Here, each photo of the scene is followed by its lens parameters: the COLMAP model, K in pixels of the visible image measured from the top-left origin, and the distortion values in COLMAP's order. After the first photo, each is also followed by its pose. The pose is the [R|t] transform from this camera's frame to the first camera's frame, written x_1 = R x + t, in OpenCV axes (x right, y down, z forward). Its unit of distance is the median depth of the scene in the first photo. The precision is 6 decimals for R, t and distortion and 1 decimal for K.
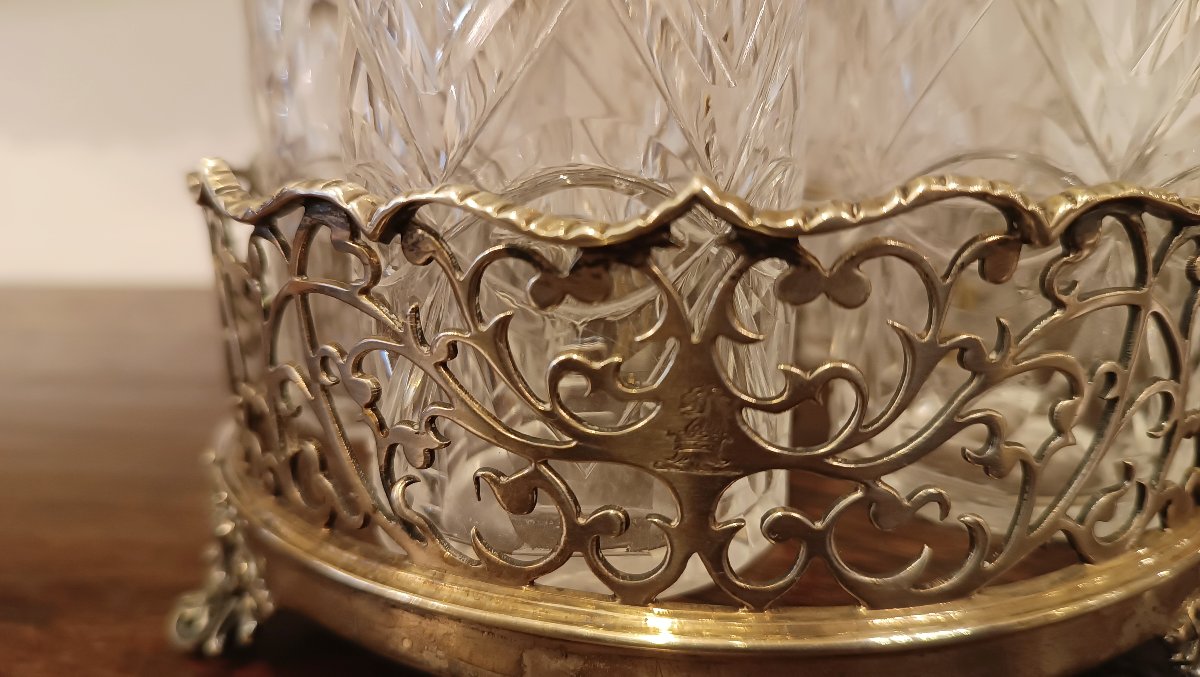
lens RADIAL K [[922.3, 0, 600.0], [0, 922.3, 338.5], [0, 0, 1]] dist [-0.053666, 0.000297]
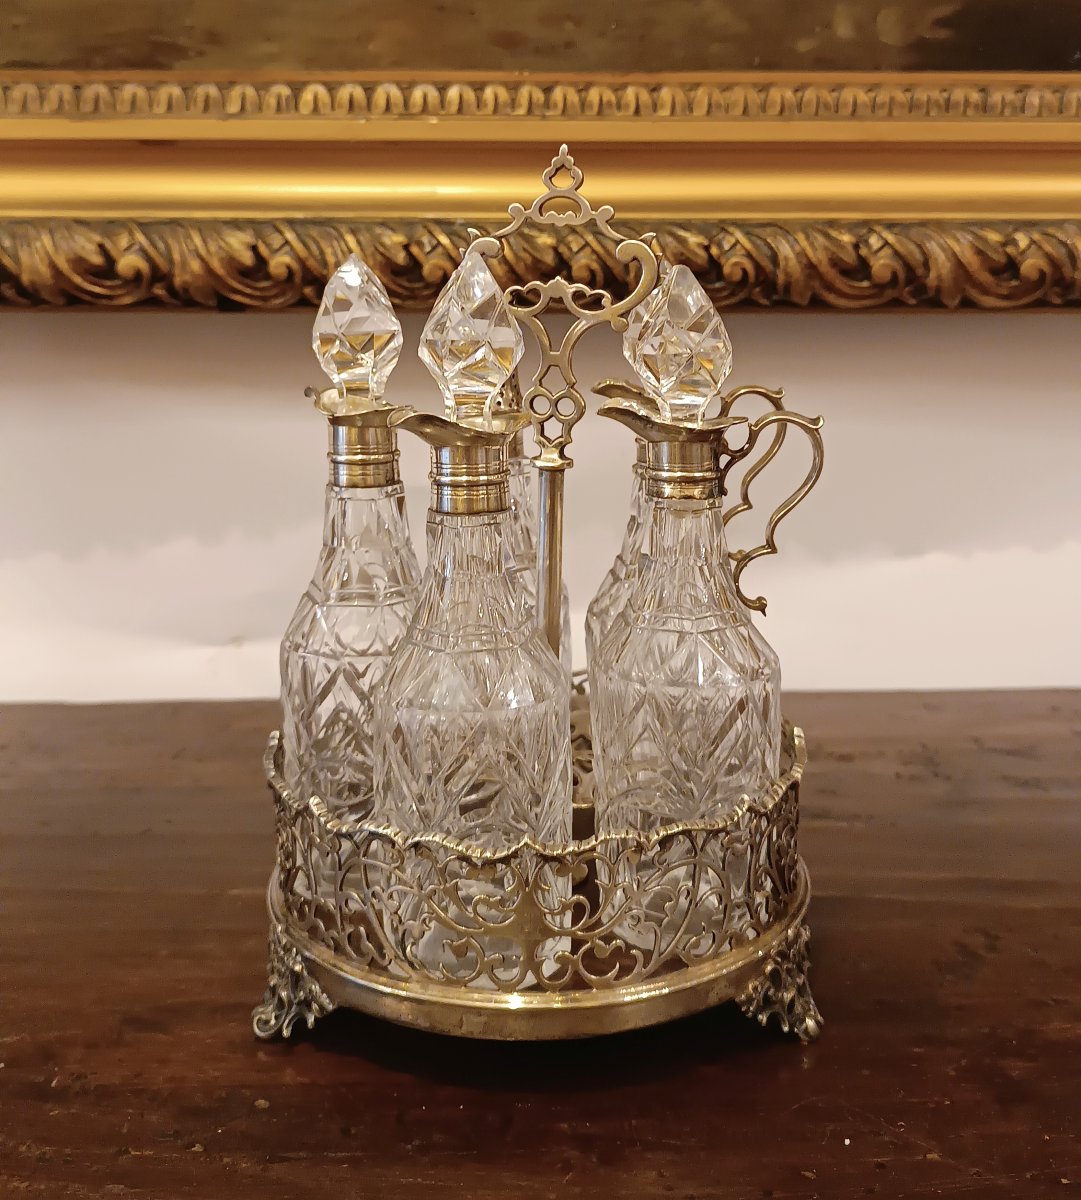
lens RADIAL K [[1433.4, 0, 543.1], [0, 1433.4, 368.7], [0, 0, 1]] dist [0.021701, -0.089392]
pose [[0.995104, -0.011413, 0.098171, -0.244811], [0.026626, 0.987542, -0.155084, -0.838853], [-0.095178, 0.156939, 0.983011, -3.351629]]
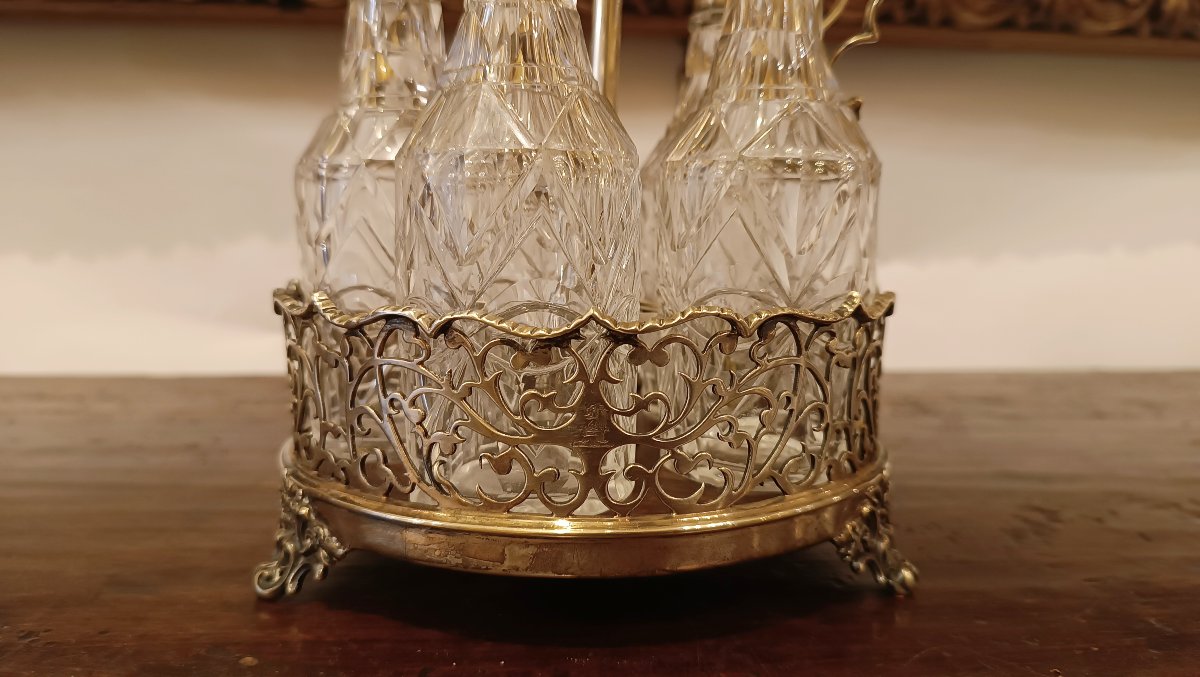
lens RADIAL K [[922.3, 0, 600.0], [0, 922.3, 338.5], [0, 0, 1]] dist [-0.053666, 0.000297]
pose [[0.988081, -0.006854, 0.153782, -0.193442], [0.022588, 0.994650, -0.100802, 0.110266], [-0.152268, 0.103074, 0.982950, -1.058979]]
